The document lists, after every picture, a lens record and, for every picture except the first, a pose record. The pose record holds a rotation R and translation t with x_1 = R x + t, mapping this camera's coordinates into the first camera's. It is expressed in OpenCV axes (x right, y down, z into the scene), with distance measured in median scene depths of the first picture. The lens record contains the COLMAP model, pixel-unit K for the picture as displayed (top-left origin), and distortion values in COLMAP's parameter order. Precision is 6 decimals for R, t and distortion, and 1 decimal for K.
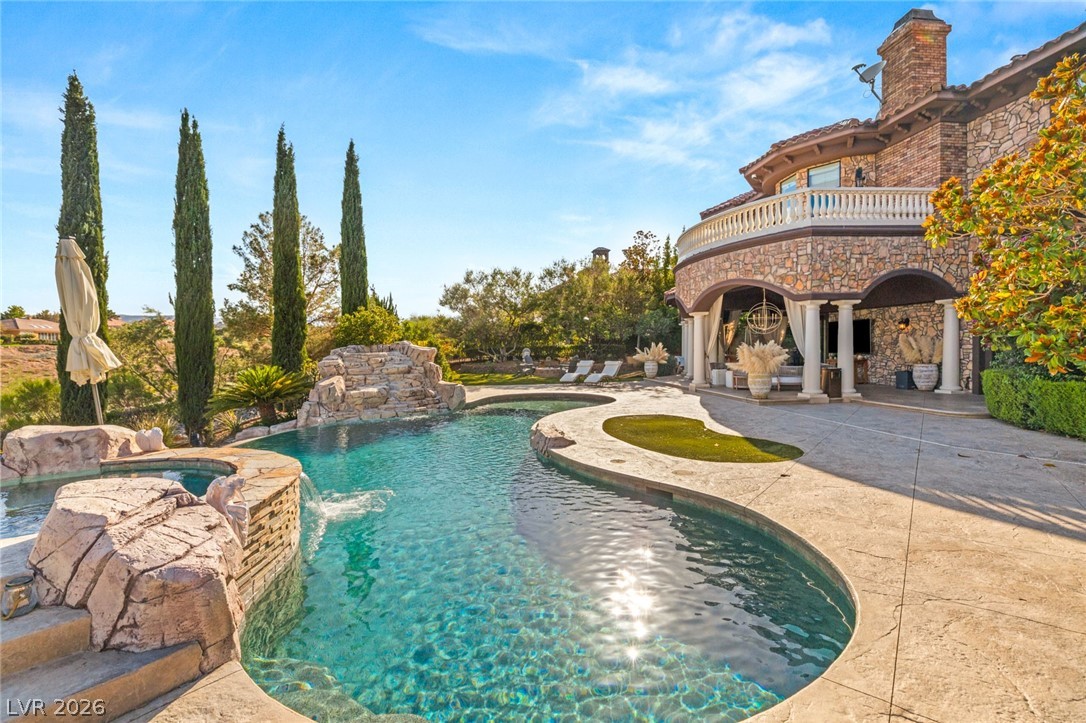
lens RADIAL K [[484.2, 0, 546.7], [0, 484.2, 356.1], [0, 0, 1]] dist [0.002921, -0.000076]
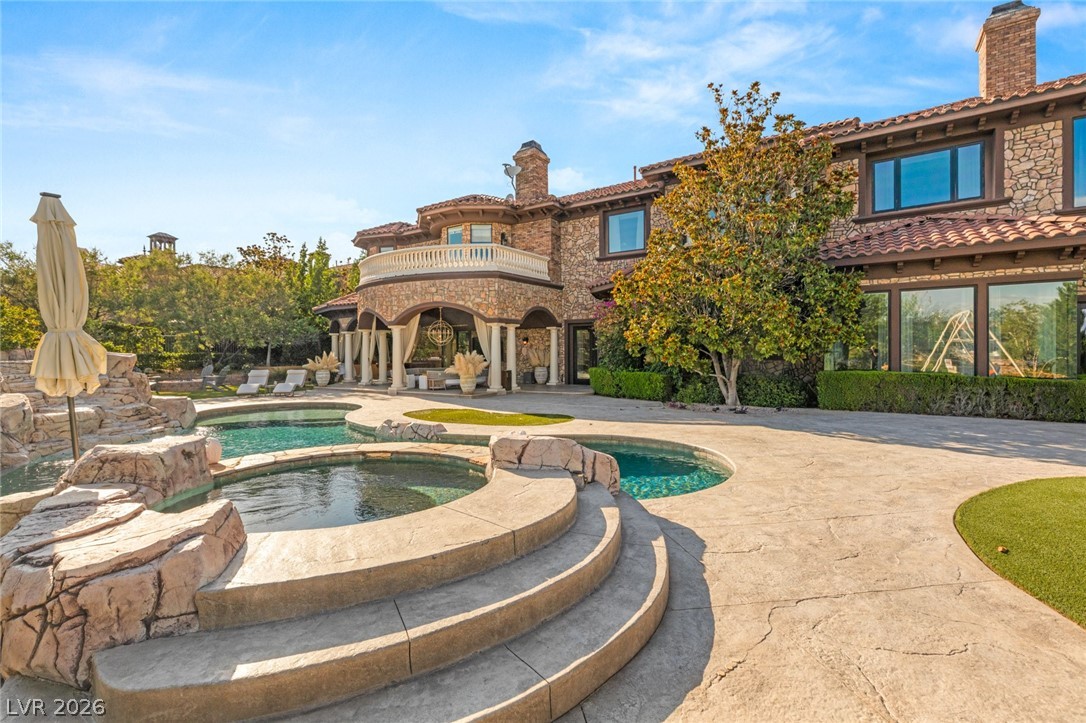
lens RADIAL K [[484.2, 0, 546.7], [0, 484.2, 356.1], [0, 0, 1]] dist [0.002921, -0.000076]
pose [[0.637378, 0.005055, 0.770534, -0.426872], [0.012959, 0.999767, -0.017279, 0.008611], [-0.770442, 0.020999, 0.637164, -0.015281]]
